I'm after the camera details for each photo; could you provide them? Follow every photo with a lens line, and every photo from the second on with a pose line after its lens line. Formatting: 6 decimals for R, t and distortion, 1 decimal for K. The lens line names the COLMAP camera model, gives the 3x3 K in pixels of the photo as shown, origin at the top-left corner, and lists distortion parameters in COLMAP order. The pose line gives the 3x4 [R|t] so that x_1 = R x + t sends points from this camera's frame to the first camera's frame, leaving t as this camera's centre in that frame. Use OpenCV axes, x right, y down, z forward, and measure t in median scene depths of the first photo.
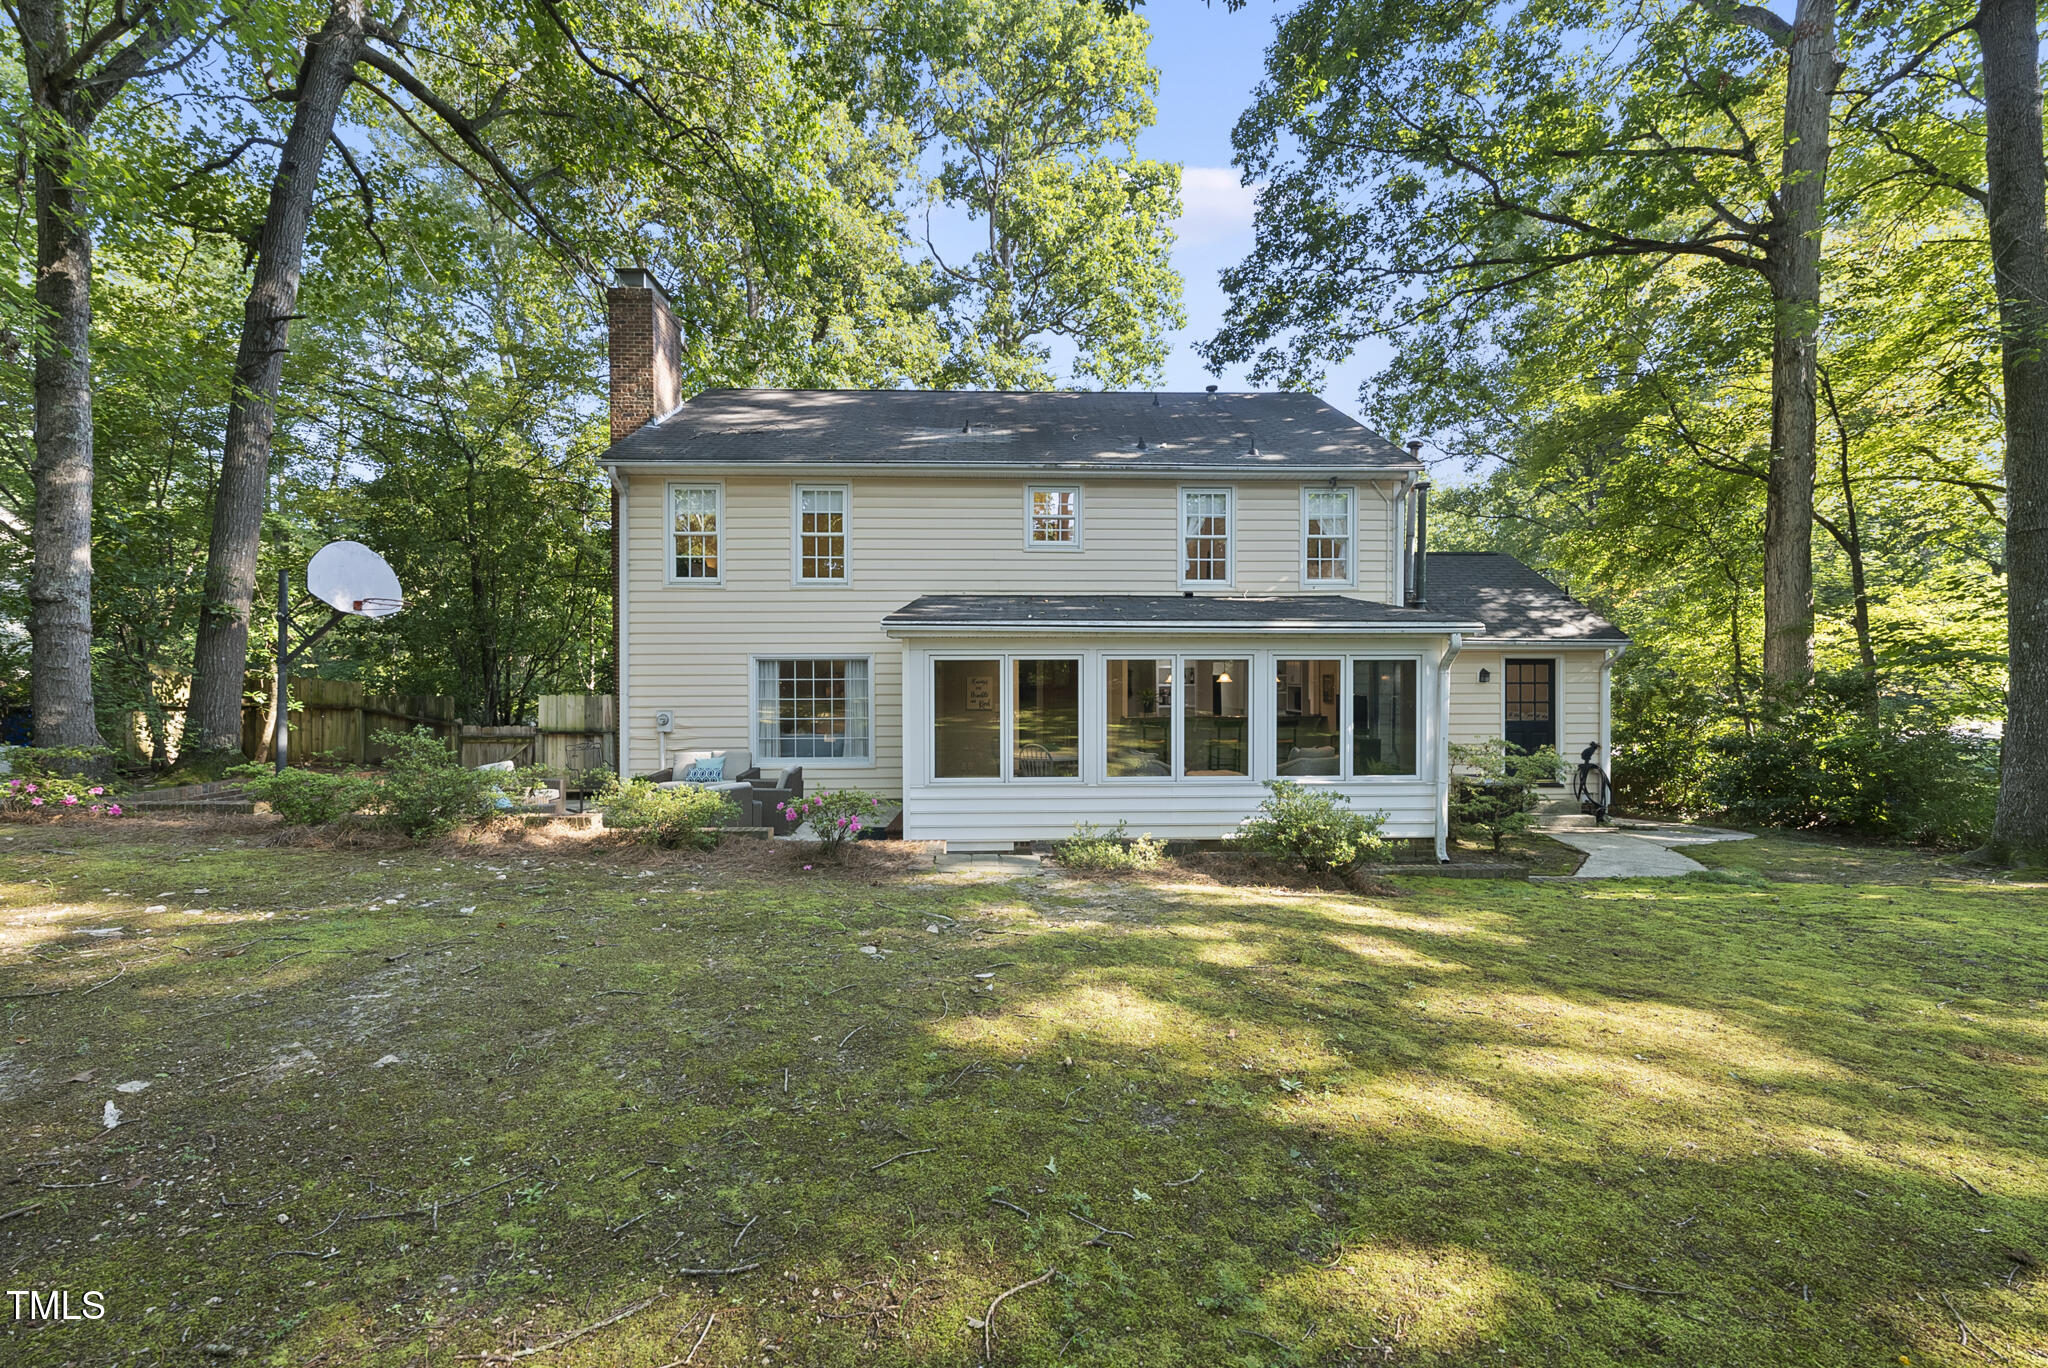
lens RADIAL K [[785.1, 0, 1029.6], [0, 785.1, 680.4], [0, 0, 1]] dist [-0.002414, 0.000013]
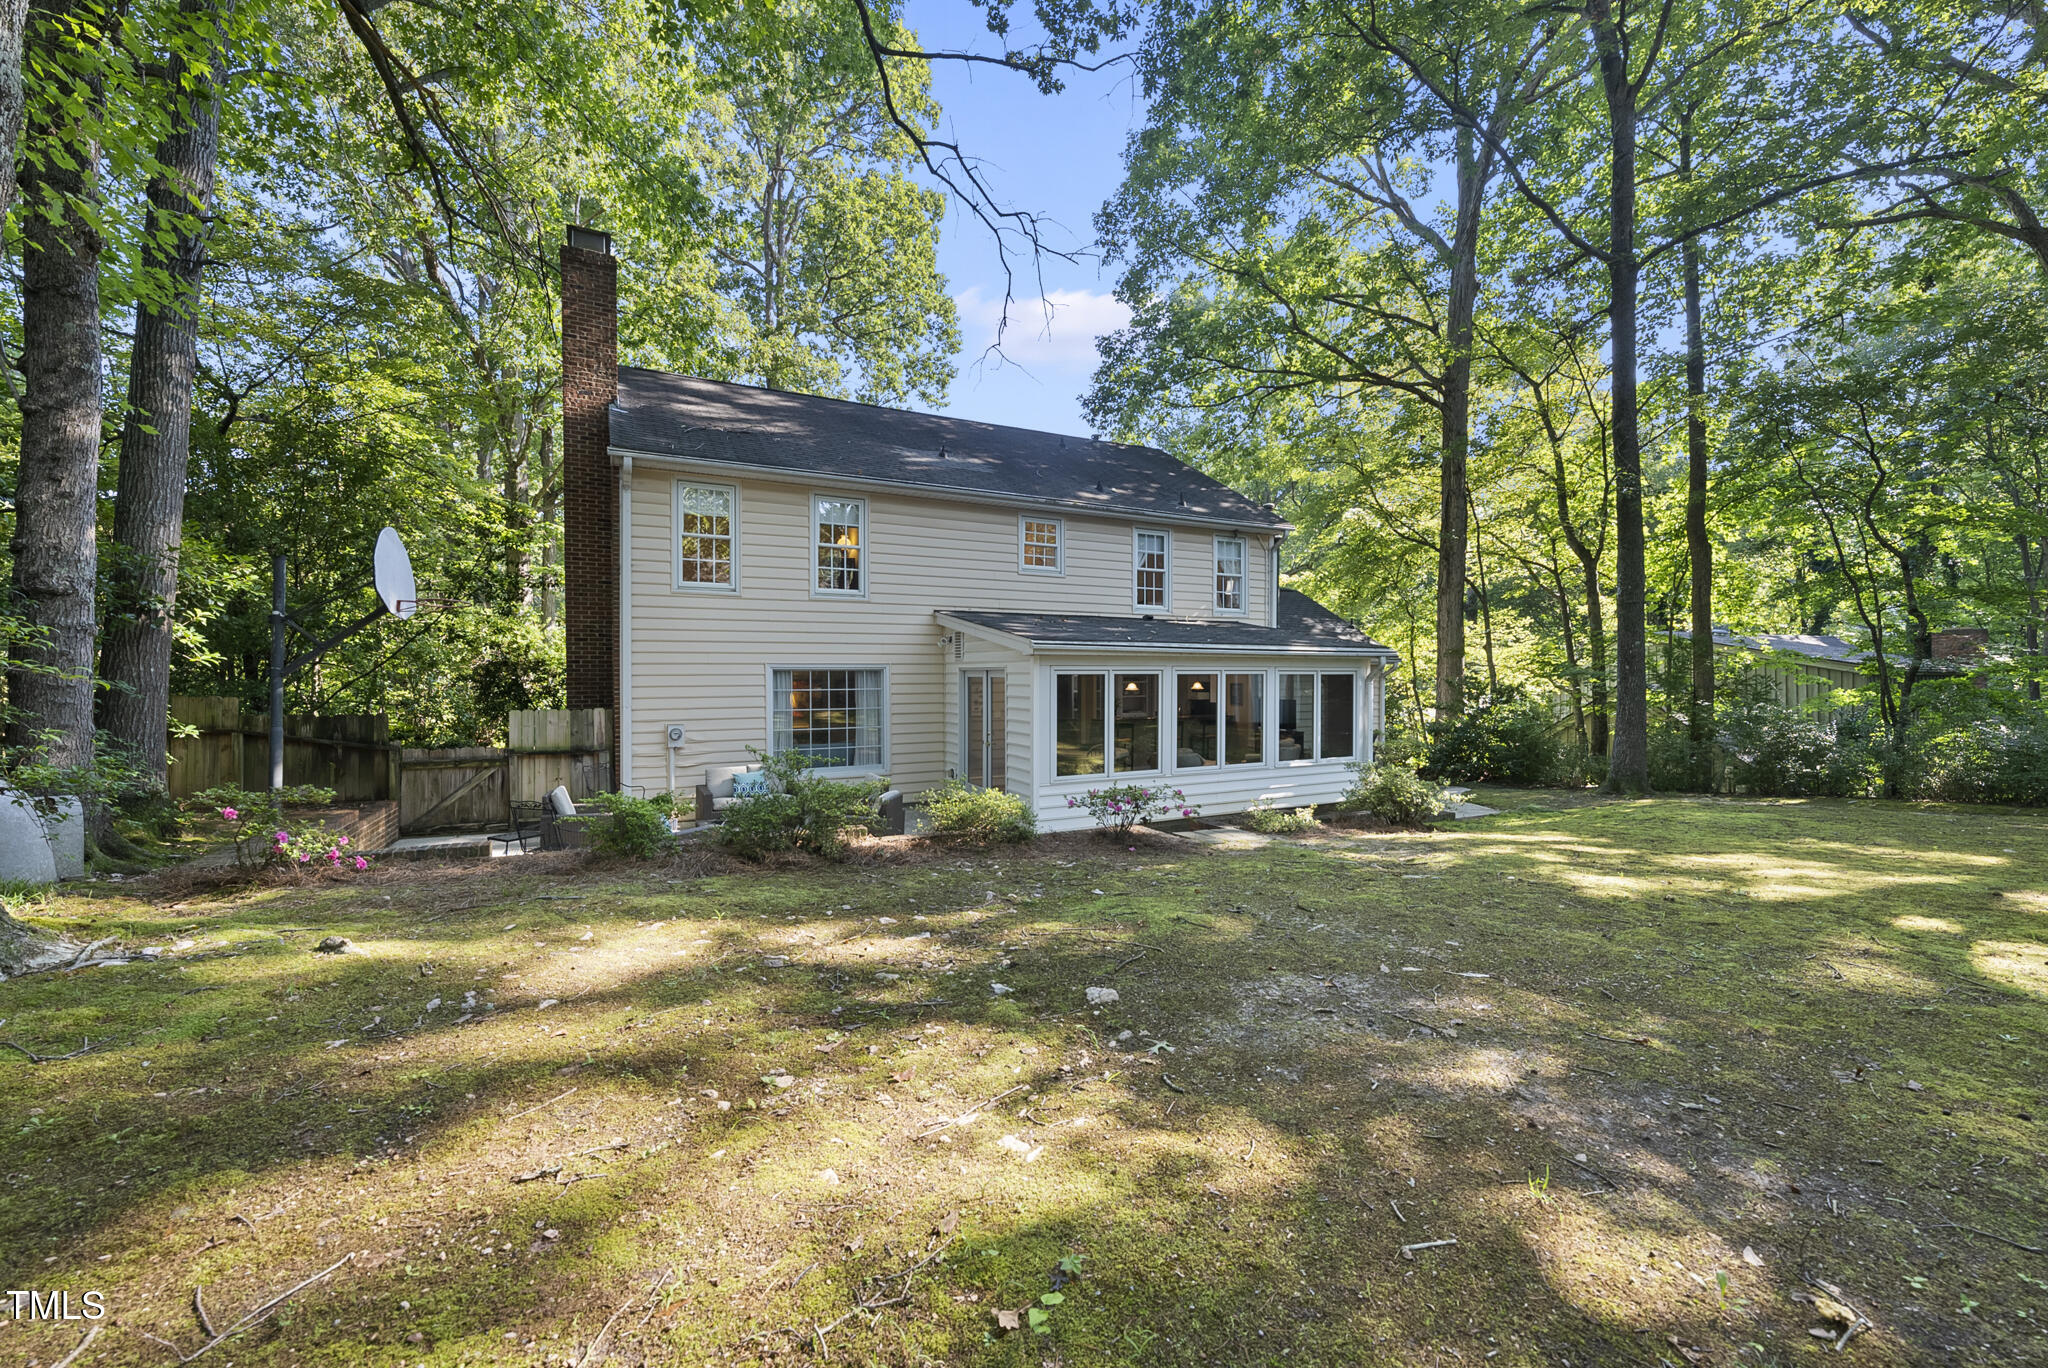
lens RADIAL K [[785.1, 0, 1029.6], [0, 785.1, 680.8], [0, 0, 1]] dist [-0.002414, 0.000013]
pose [[0.904637, -0.002515, 0.426176, -0.470624], [0.002757, 0.999996, 0.000050, -0.011881], [-0.426175, 0.001130, 0.904640, -0.018279]]
